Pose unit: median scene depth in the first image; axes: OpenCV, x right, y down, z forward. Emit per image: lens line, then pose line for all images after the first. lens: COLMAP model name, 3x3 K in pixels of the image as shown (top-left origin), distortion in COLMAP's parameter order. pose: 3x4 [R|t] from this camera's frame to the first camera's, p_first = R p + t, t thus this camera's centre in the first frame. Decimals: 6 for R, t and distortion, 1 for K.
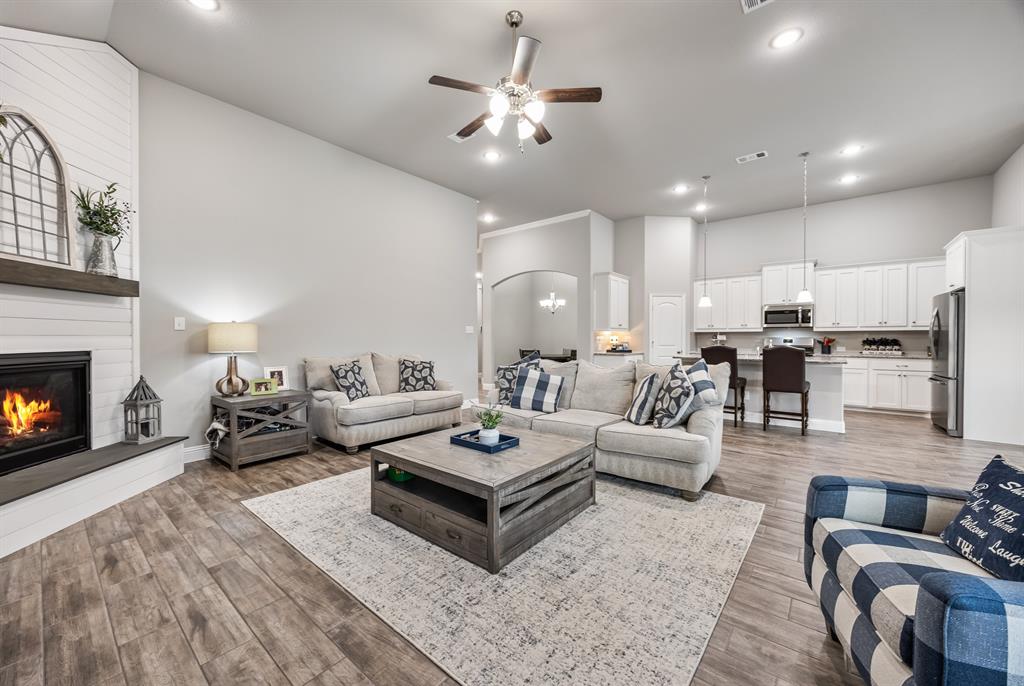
lens RADIAL K [[396.3, 0, 503.5], [0, 396.3, 342.7], [0, 0, 1]] dist [-0.003562, -0.000109]
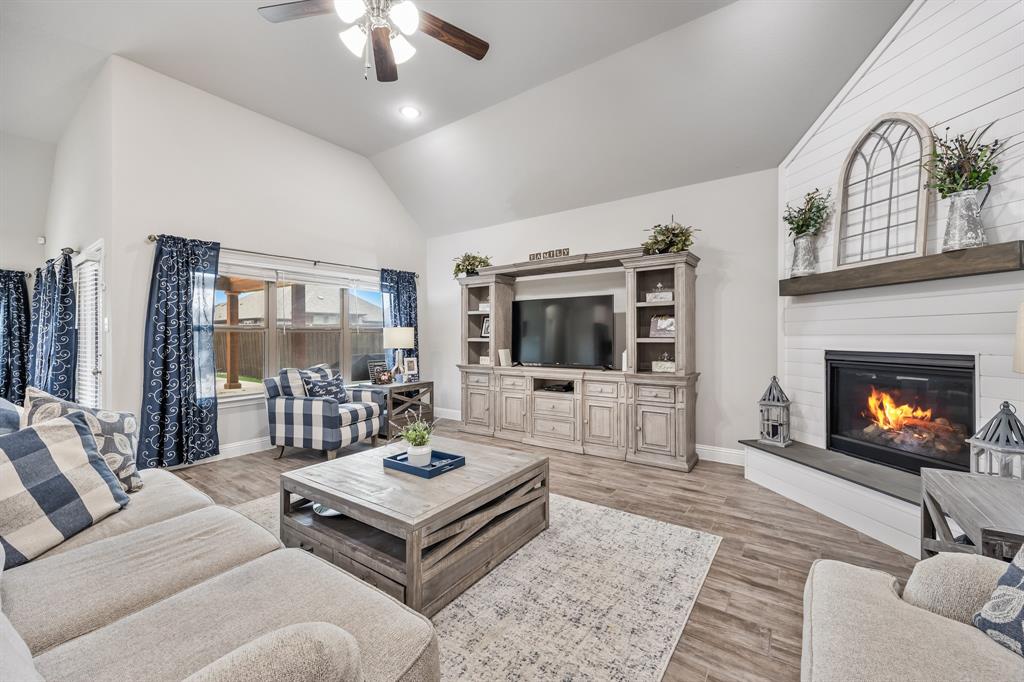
lens RADIAL K [[396.3, 0, 516.8], [0, 396.3, 341.2], [0, 0, 1]] dist [-0.003562, -0.000109]
pose [[-0.996573, 0.001638, -0.082699, -0.046870], [0.000691, 0.999934, 0.011479, -0.003995], [0.082712, 0.011382, -0.996508, 0.486111]]
